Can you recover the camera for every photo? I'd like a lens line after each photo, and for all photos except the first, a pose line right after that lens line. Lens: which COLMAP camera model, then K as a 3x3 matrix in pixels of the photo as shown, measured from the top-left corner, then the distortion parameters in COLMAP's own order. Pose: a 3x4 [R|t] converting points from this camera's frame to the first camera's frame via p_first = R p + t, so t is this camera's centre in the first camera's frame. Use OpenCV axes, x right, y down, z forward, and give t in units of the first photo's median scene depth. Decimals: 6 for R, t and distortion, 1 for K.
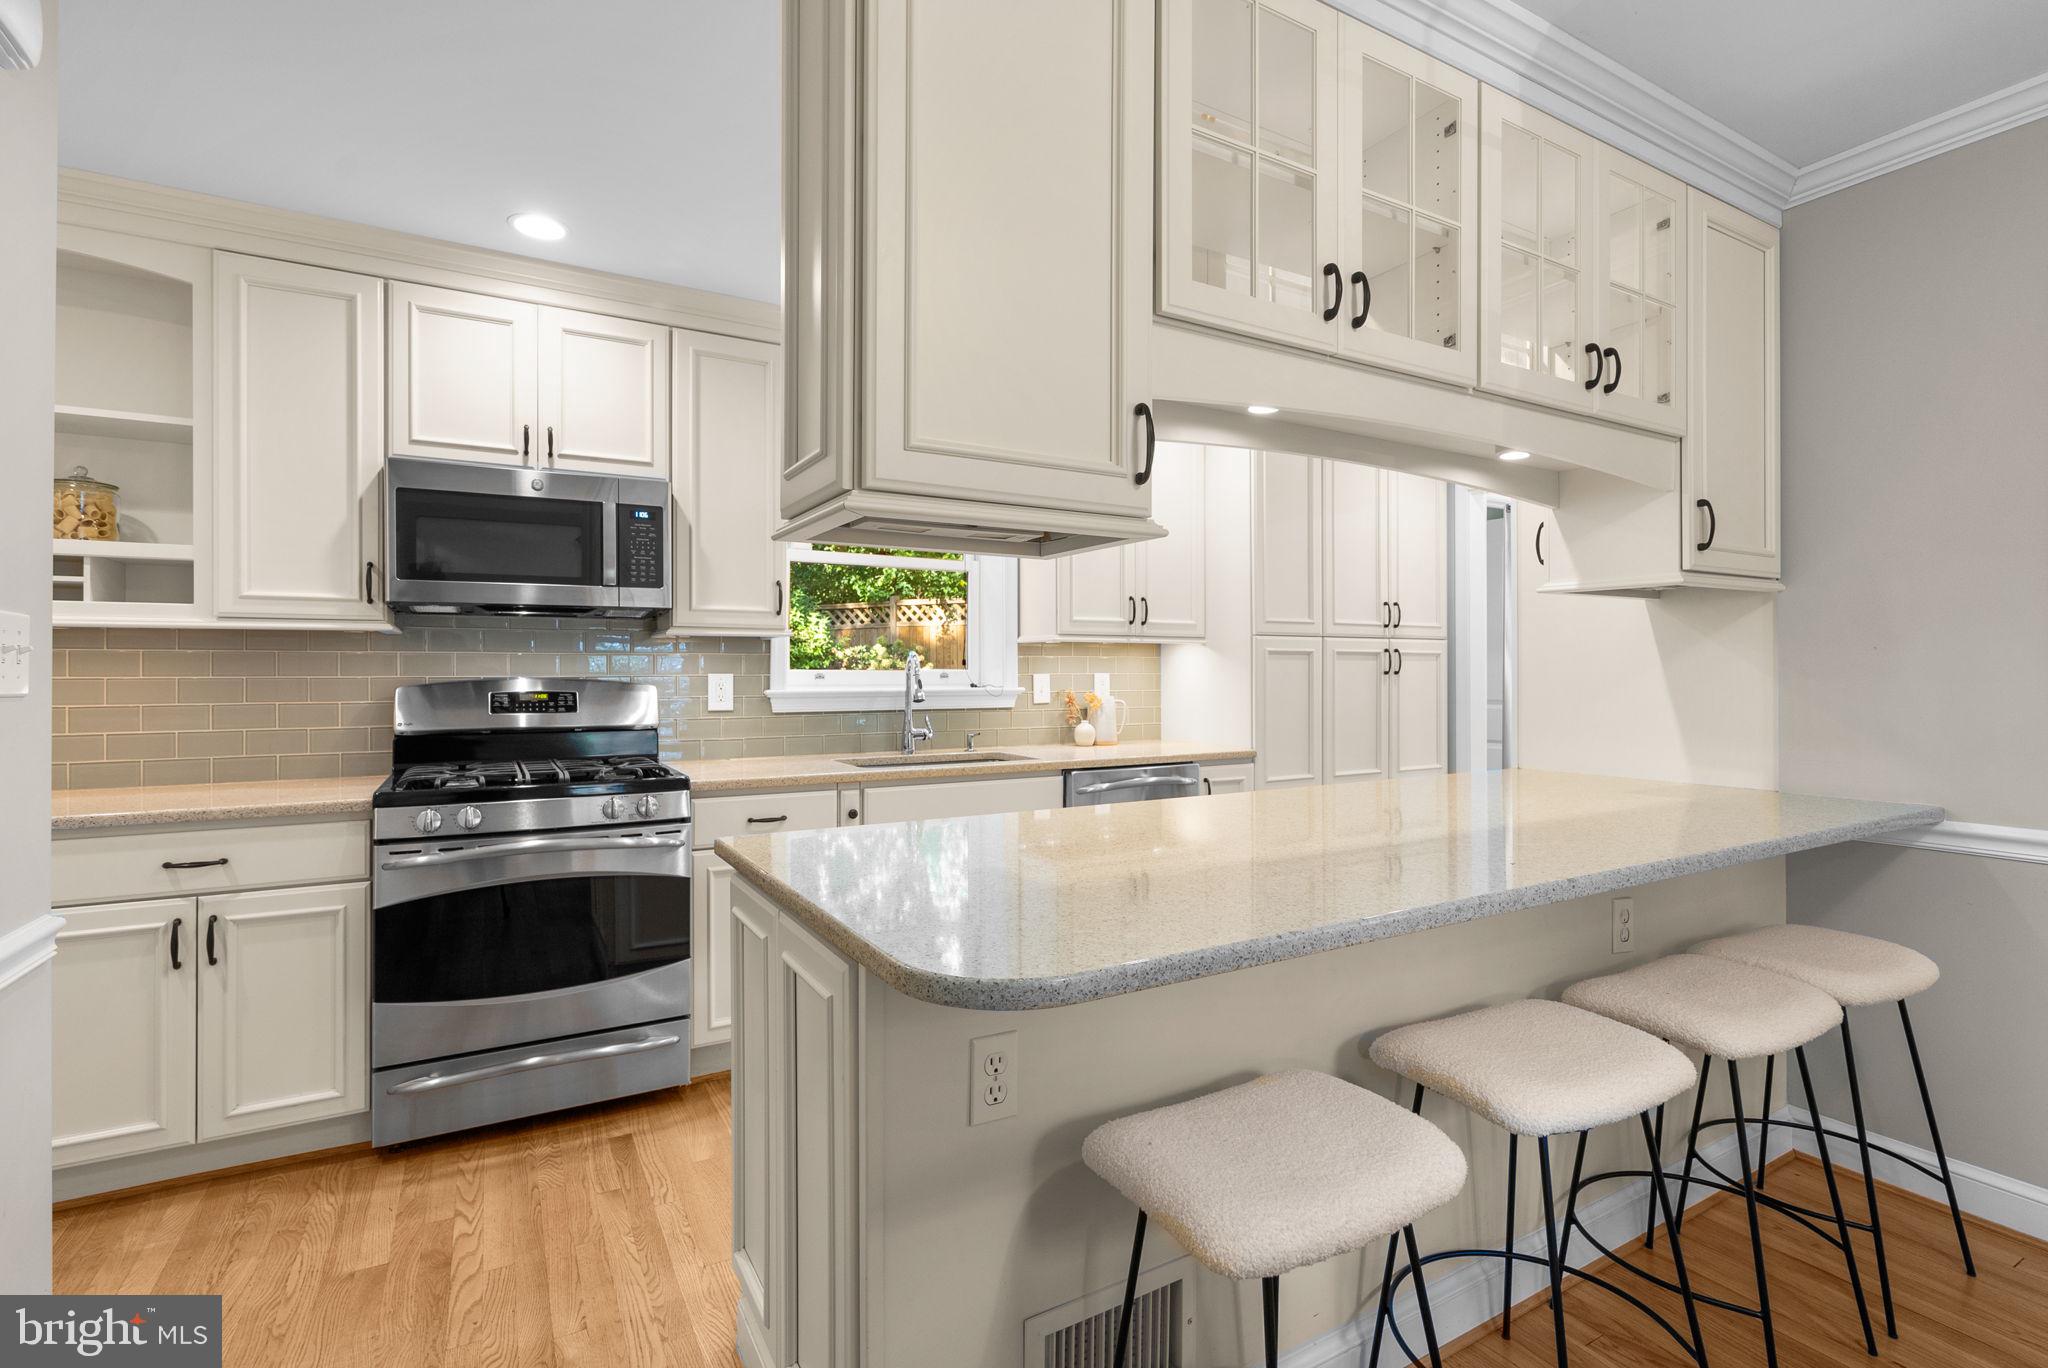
lens RADIAL K [[936.4, 0, 1019.8], [0, 936.4, 670.4], [0, 0, 1]] dist [0.002362, 0.000557]
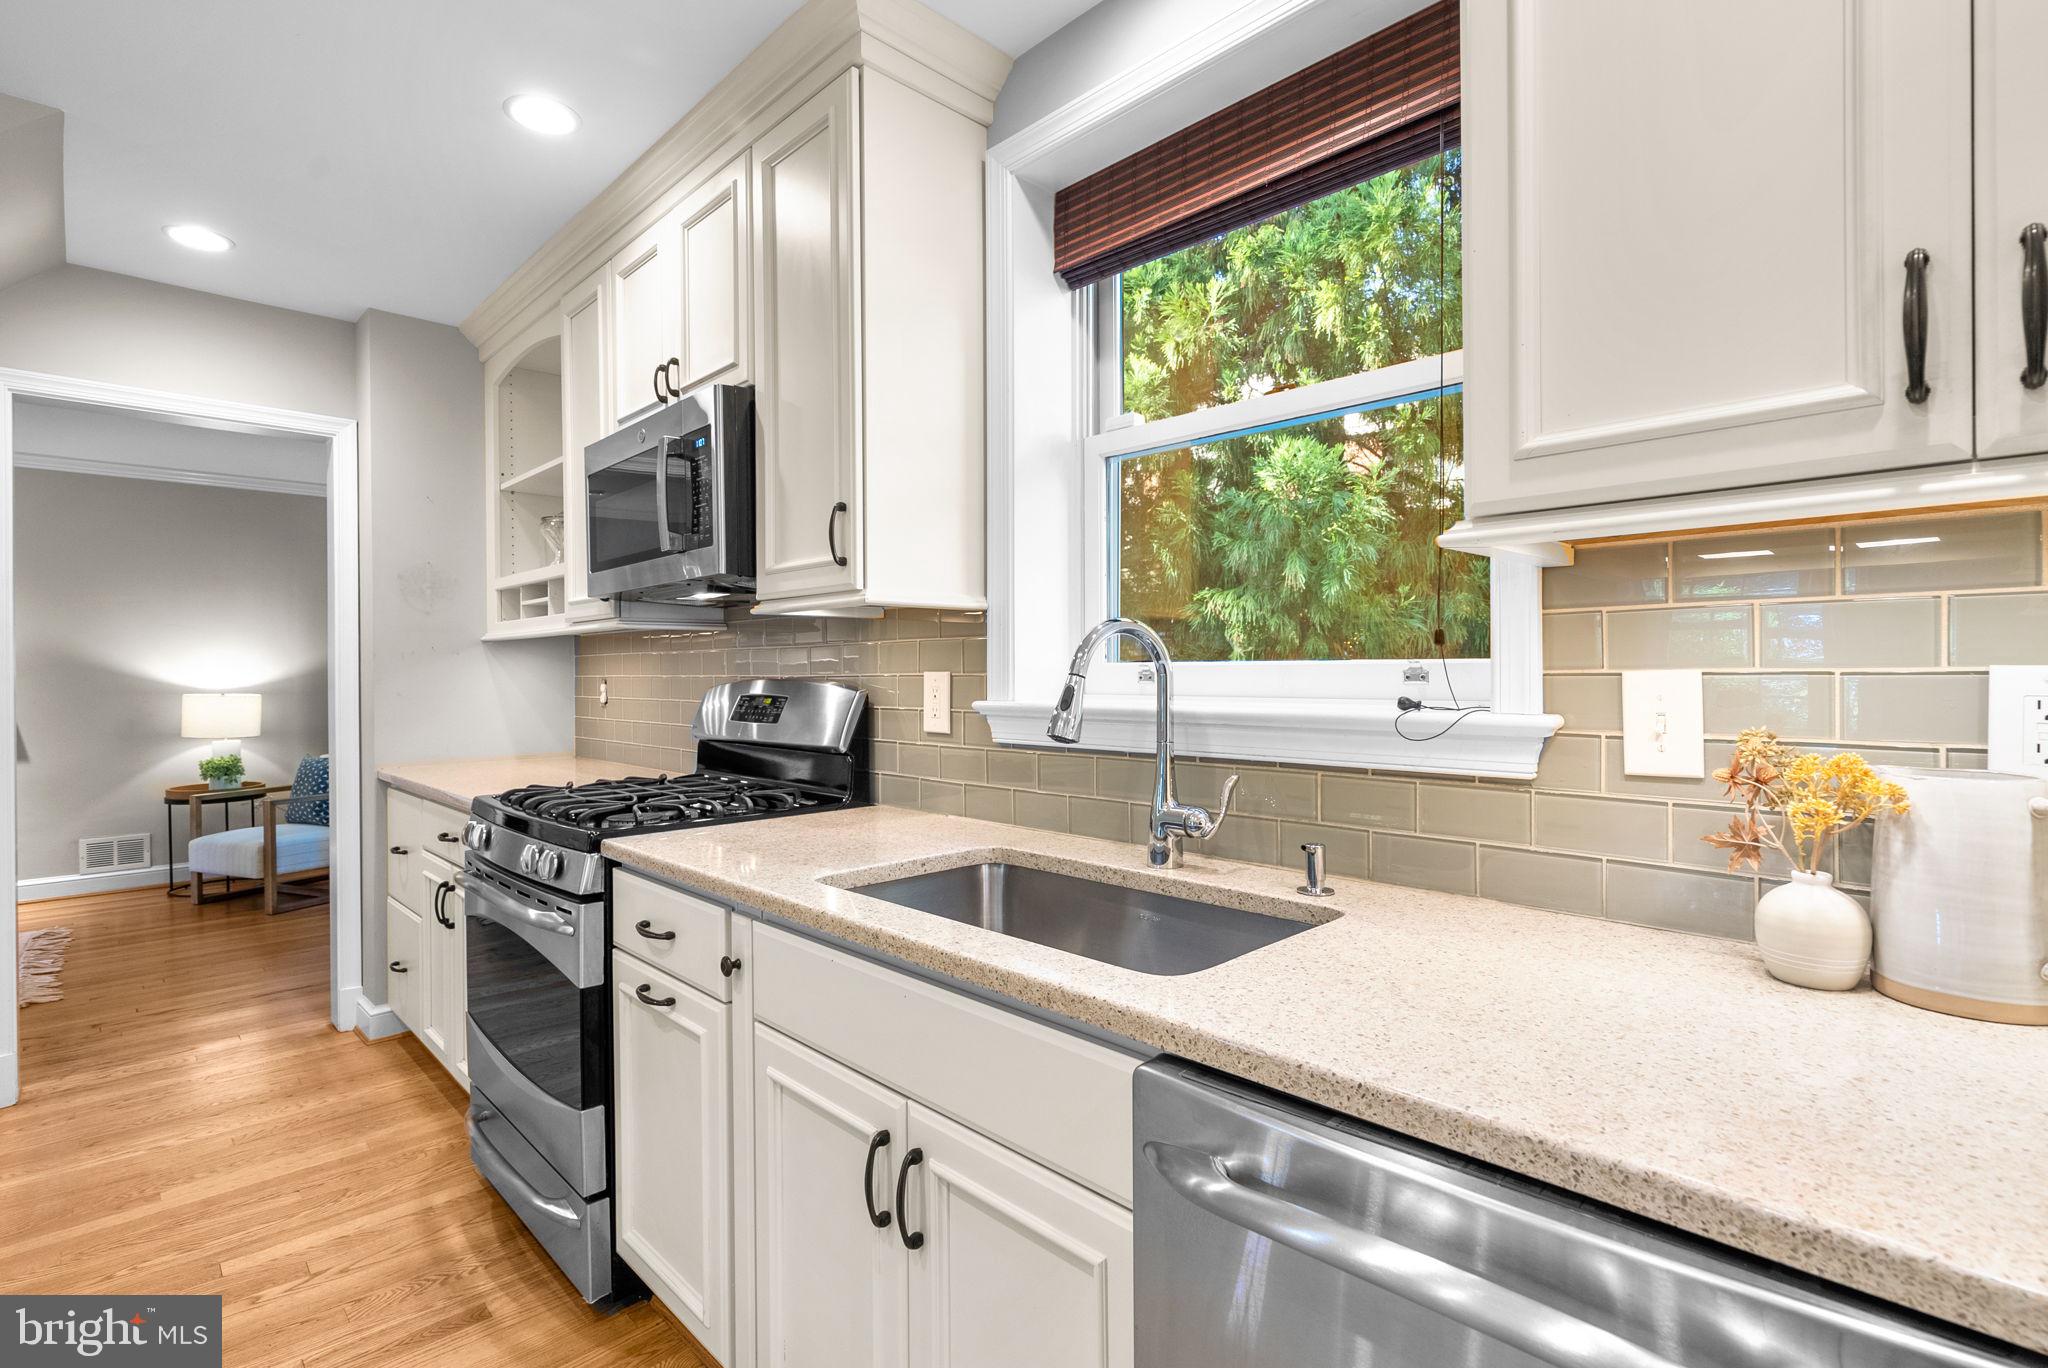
lens RADIAL K [[967.3, 0, 1016.9], [0, 967.3, 686.1], [0, 0, 1]] dist [0.024183, -0.008038]
pose [[0.248704, 0.015138, -0.968461, 0.320340], [0.009390, 0.999793, 0.018039, 0.002272], [0.968534, -0.013580, 0.248510, 0.959384]]
